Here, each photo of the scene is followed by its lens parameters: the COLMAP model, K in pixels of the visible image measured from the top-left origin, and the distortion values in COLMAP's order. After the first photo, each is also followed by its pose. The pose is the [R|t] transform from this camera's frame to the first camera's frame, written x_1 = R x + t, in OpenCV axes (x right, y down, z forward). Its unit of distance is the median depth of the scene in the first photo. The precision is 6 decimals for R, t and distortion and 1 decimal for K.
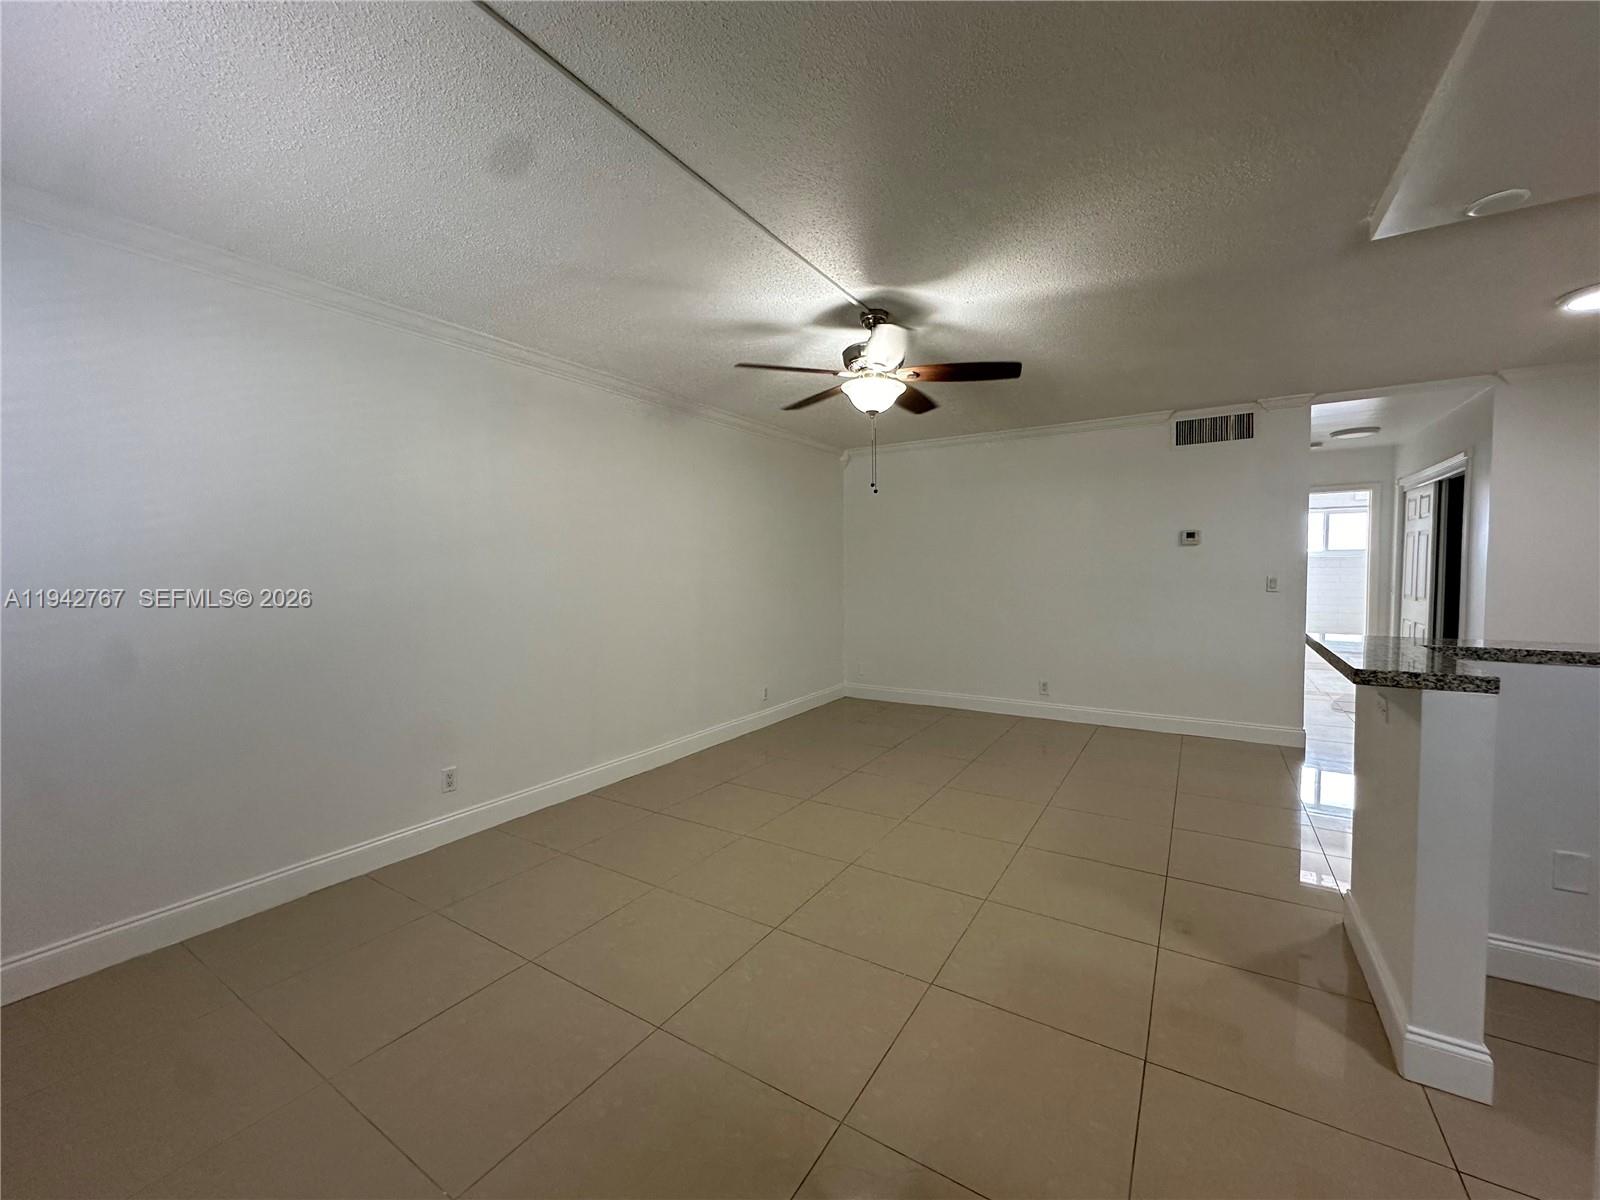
lens RADIAL K [[641.1, 0, 798.0], [0, 641.1, 597.5], [0, 0, 1]] dist [-0.000763, 0.000007]
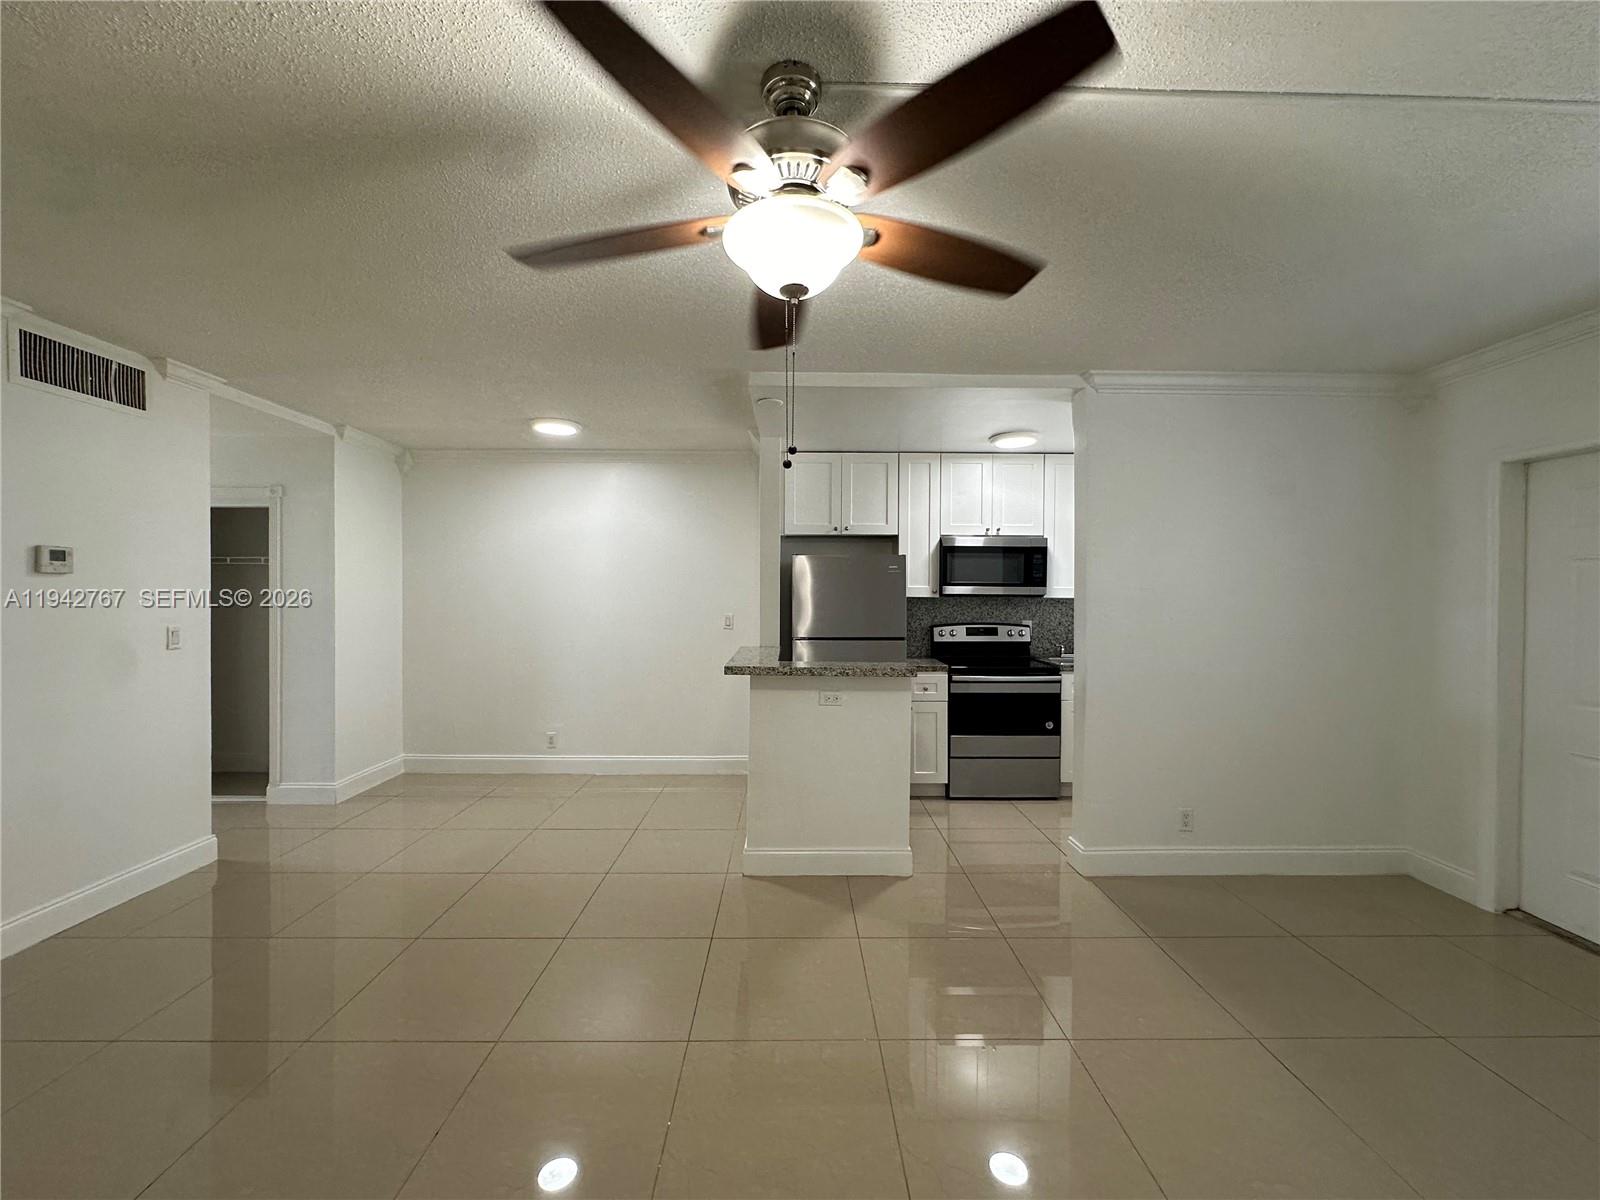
lens RADIAL K [[641.1, 0, 798.0], [0, 641.1, 597.5], [0, 0, 1]] dist [-0.000763, 0.000007]
pose [[-0.542460, 0.002441, 0.840078, -0.175731], [0.040637, 0.998901, 0.023338, -0.051732], [-0.839098, 0.046798, -0.541963, 0.803717]]
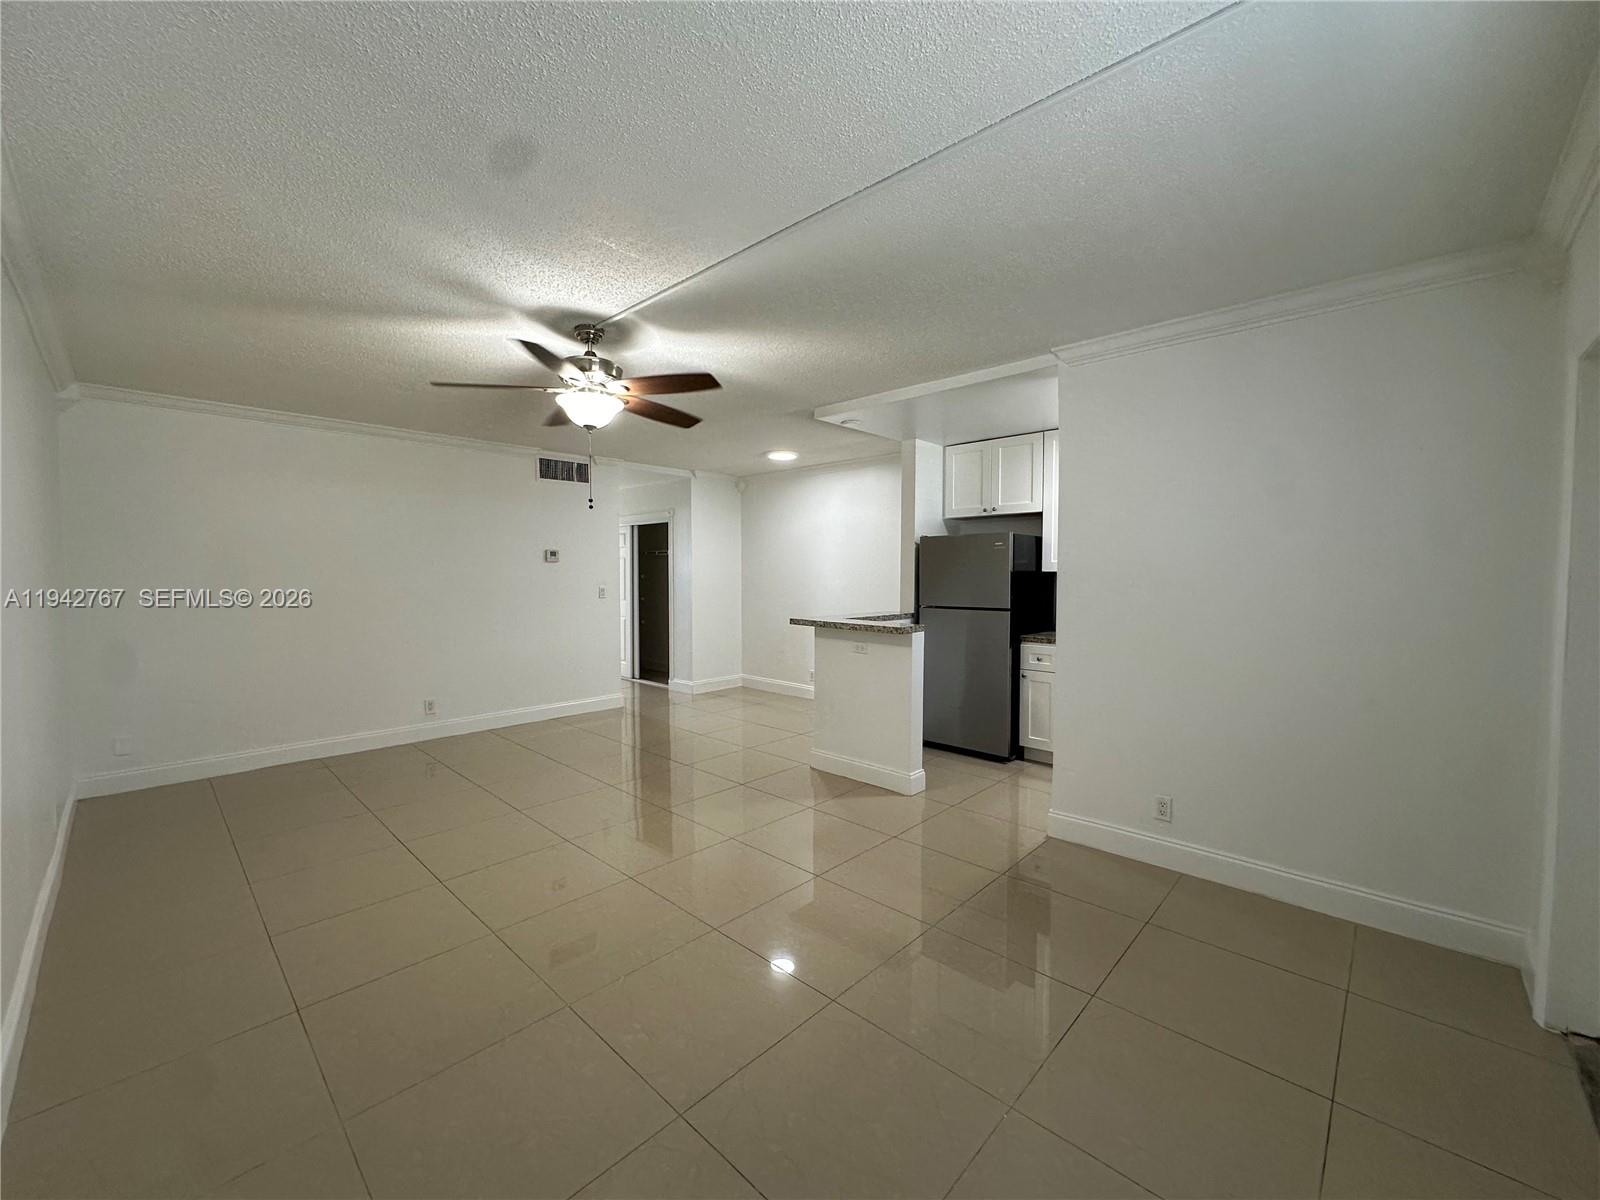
lens RADIAL K [[641.1, 0, 798.0], [0, 641.1, 597.5], [0, 0, 1]] dist [-0.000763, 0.000007]
pose [[0.193722, -0.029538, 0.980612, -0.512305], [0.043820, 0.998810, 0.021429, -0.021082], [-0.980077, 0.038819, 0.194785, 0.322532]]
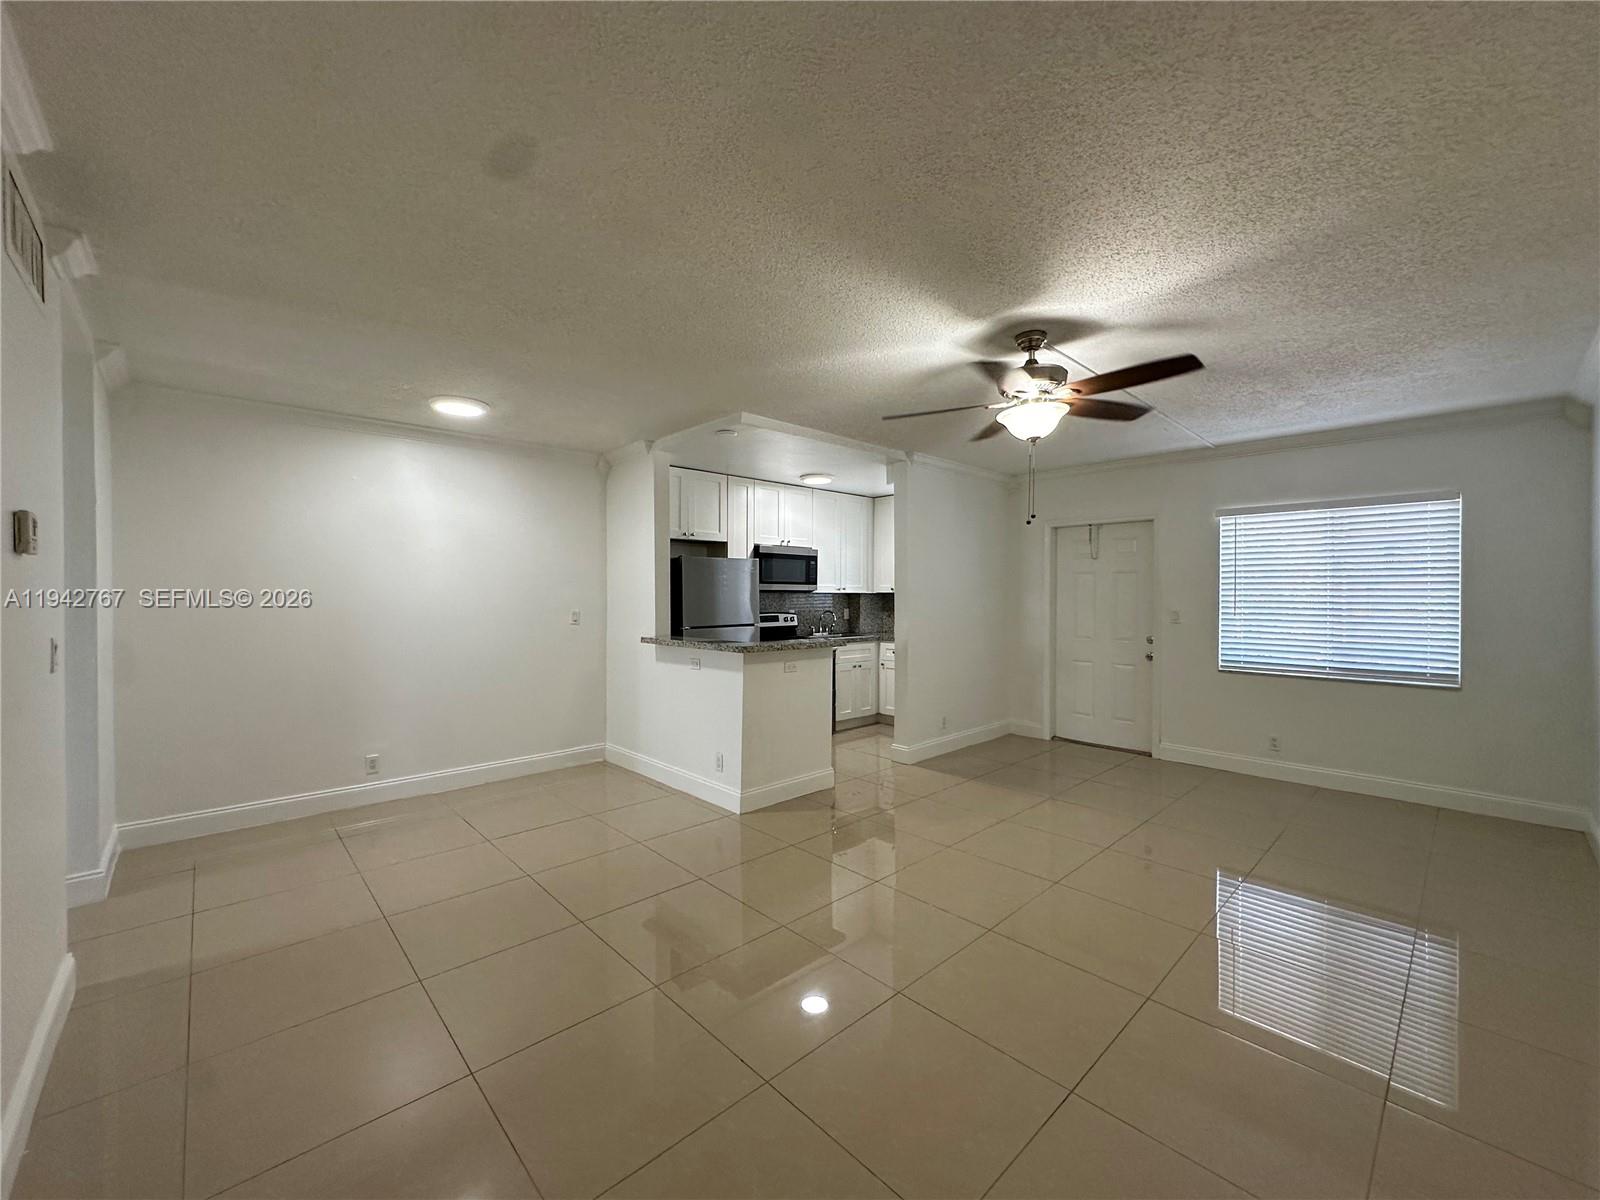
lens RADIAL K [[641.1, 0, 798.0], [0, 641.1, 597.5], [0, 0, 1]] dist [-0.000763, 0.000007]
pose [[-0.967386, 0.008876, 0.253151, 0.132645], [0.022081, 0.998537, 0.049368, -0.070909], [-0.252343, 0.053348, -0.966166, 1.280841]]
